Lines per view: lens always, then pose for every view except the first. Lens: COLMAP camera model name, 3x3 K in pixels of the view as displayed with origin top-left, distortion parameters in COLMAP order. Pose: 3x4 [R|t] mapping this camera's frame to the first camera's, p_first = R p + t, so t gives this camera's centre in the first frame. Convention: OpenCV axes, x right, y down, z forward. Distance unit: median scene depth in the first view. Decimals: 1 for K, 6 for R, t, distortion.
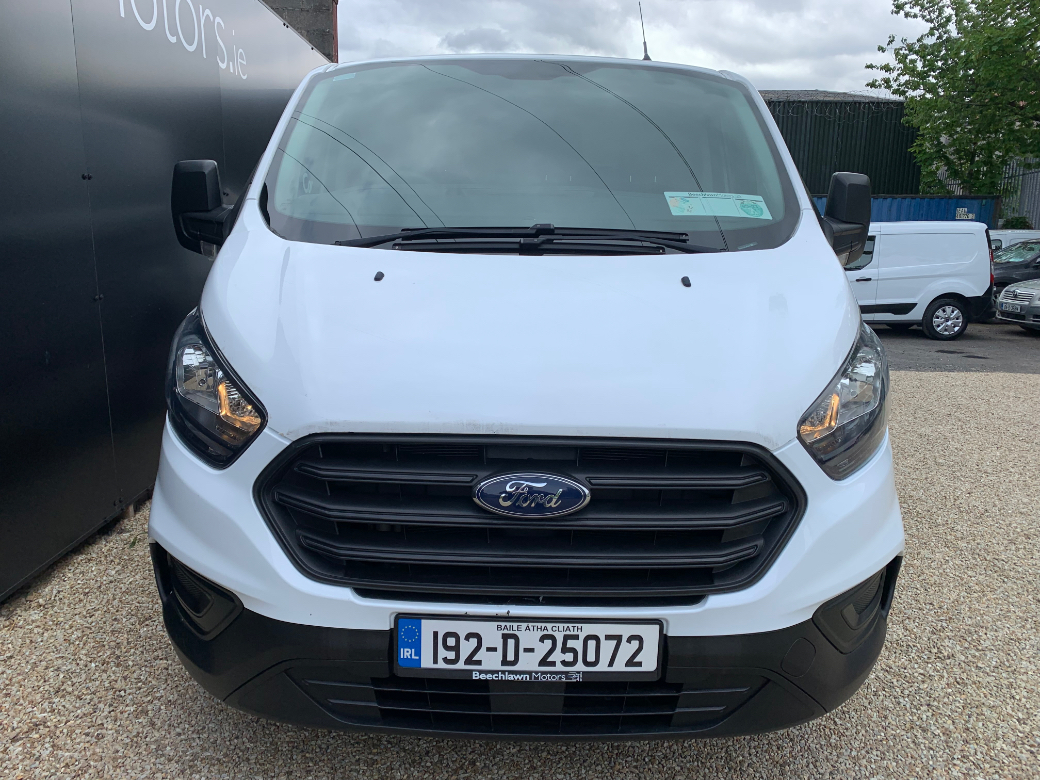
lens RADIAL K [[789.0, 0, 519.5], [0, 789.0, 367.5], [0, 0, 1]] dist [0.056331, -0.101717]
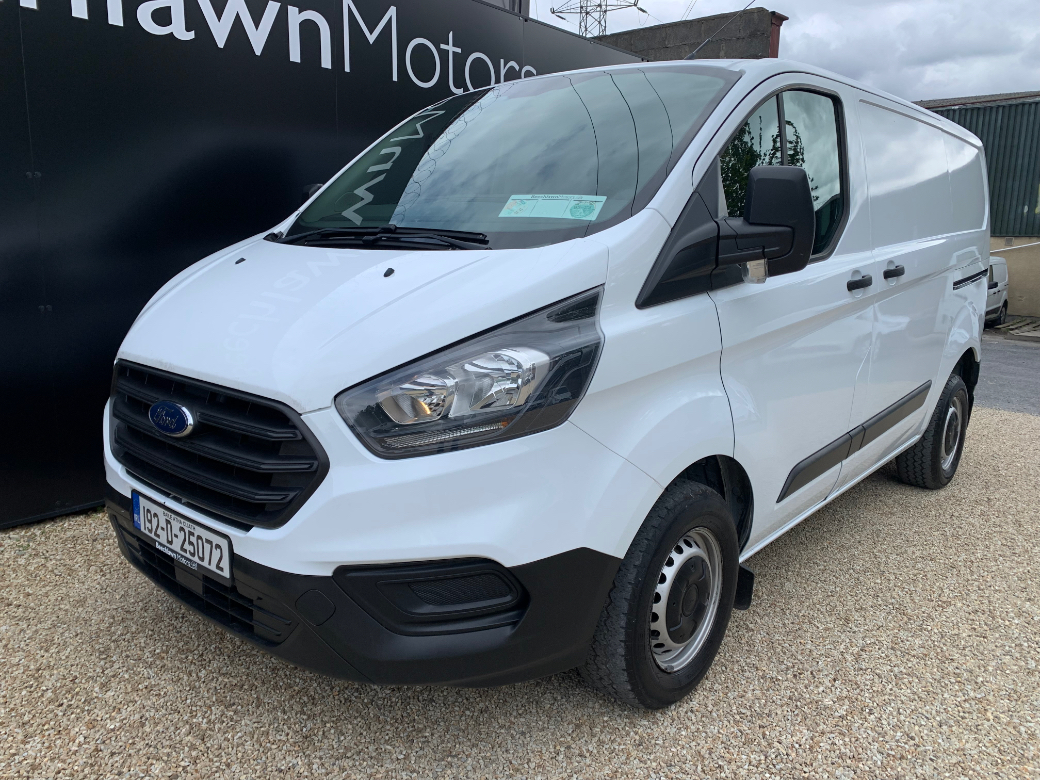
lens RADIAL K [[789.0, 0, 519.5], [0, 789.0, 367.5], [0, 0, 1]] dist [0.056331, -0.101717]
pose [[0.761842, 0.107052, -0.638855, 1.262598], [-0.127760, 0.991709, 0.013825, -0.016613], [0.635038, 0.071088, 0.769203, 0.314529]]
